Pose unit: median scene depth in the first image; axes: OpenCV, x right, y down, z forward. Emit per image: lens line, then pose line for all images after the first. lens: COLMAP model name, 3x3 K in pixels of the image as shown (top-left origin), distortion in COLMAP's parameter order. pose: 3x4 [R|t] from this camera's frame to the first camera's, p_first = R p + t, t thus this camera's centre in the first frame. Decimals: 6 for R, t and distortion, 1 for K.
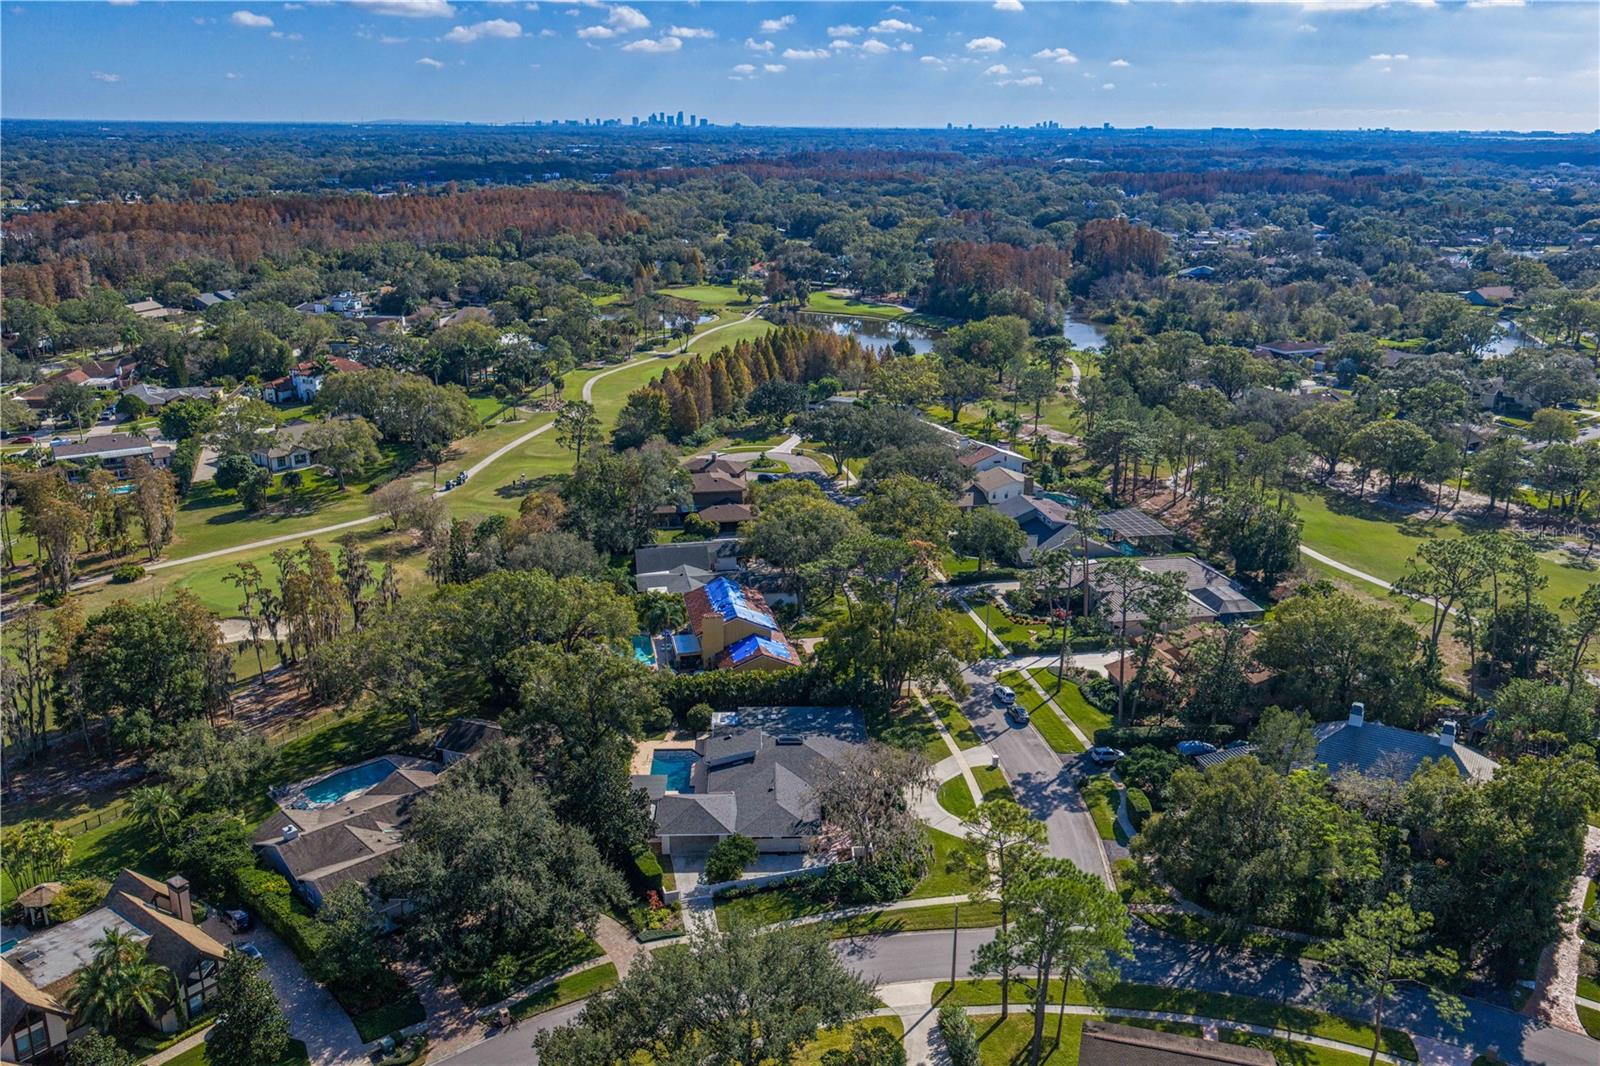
lens RADIAL K [[1303.7, 0, 800.0], [0, 1303.7, 533.0], [0, 0, 1]] dist [0.050730, -0.083936]
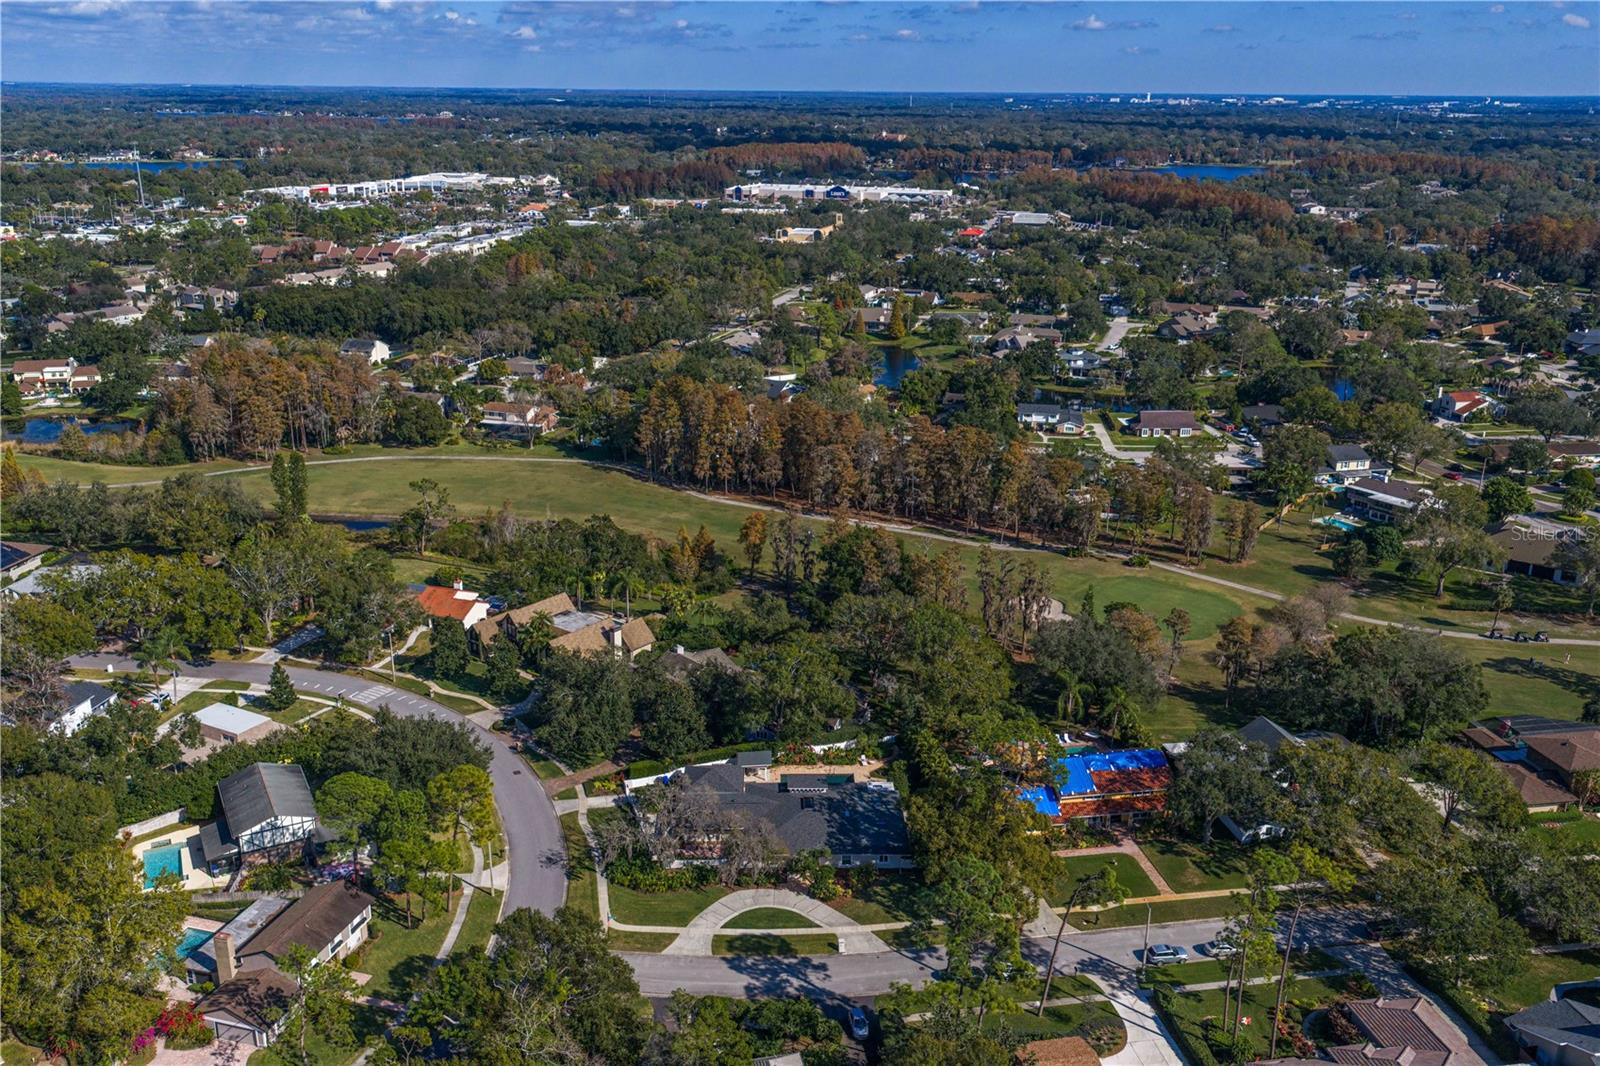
lens RADIAL K [[1352.0, 0, 800.0], [0, 1352.0, 533.0], [0, 0, 1]] dist [0.065403, -0.161439]
pose [[-0.005333, 0.303305, -0.952879, 1.072981], [-0.311061, 0.905114, 0.289842, -0.403534], [0.950375, 0.297949, 0.089520, 0.841706]]
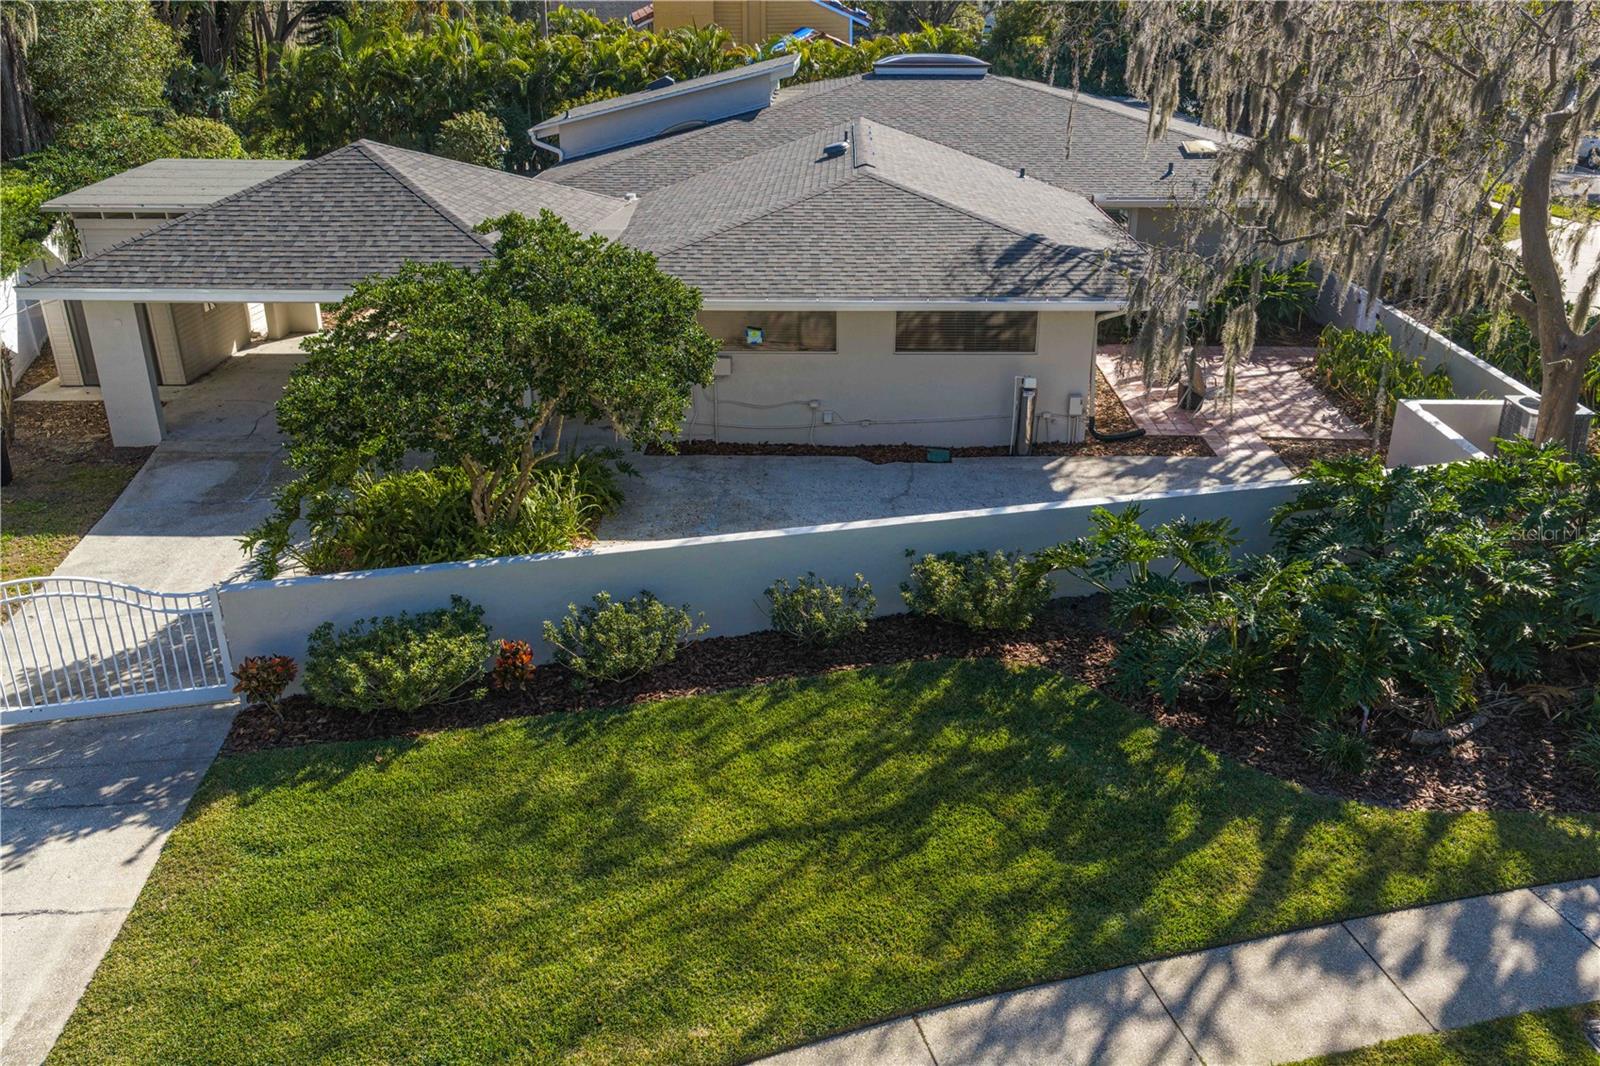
lens RADIAL K [[1303.7, 0, 800.0], [0, 1303.7, 533.0], [0, 0, 1]] dist [0.050730, -0.083936]
pose [[0.998147, 0.018566, -0.057951, -0.015275], [-0.012977, 0.995358, 0.095362, 0.223567], [0.059452, -0.094433, 0.993754, 0.792367]]
